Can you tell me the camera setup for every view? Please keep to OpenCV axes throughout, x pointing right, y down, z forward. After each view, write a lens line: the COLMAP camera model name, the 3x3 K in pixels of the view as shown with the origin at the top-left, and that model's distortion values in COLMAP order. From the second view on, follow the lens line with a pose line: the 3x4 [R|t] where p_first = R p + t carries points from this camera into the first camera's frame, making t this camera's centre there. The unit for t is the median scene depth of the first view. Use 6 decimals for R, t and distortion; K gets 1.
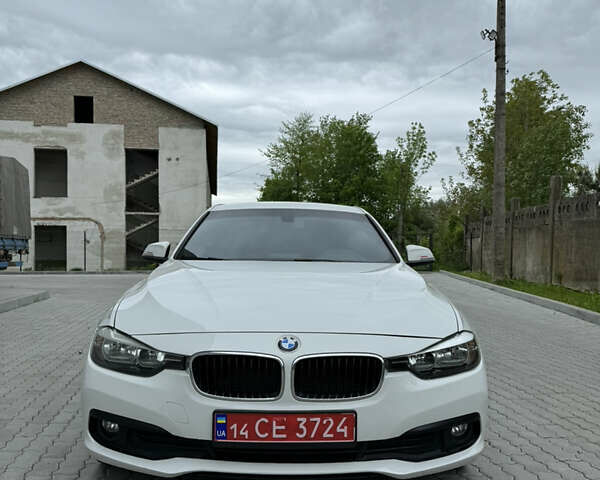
lens RADIAL K [[588.7, 0, 323.9], [0, 588.7, 240.0], [0, 0, 1]] dist [0.113709, -0.179317]
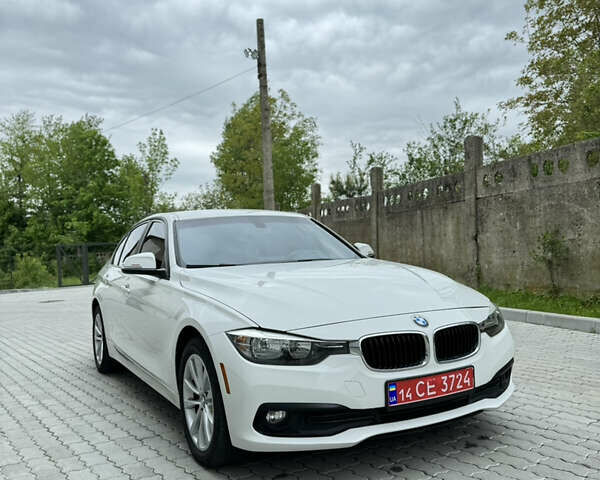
lens RADIAL K [[588.7, 0, 323.9], [0, 588.7, 240.0], [0, 0, 1]] dist [0.113709, -0.179317]
pose [[0.868889, -0.045798, 0.492884, -0.159010], [0.050701, 0.998708, 0.003419, -0.001960], [-0.492404, 0.022019, 0.870088, 0.001684]]
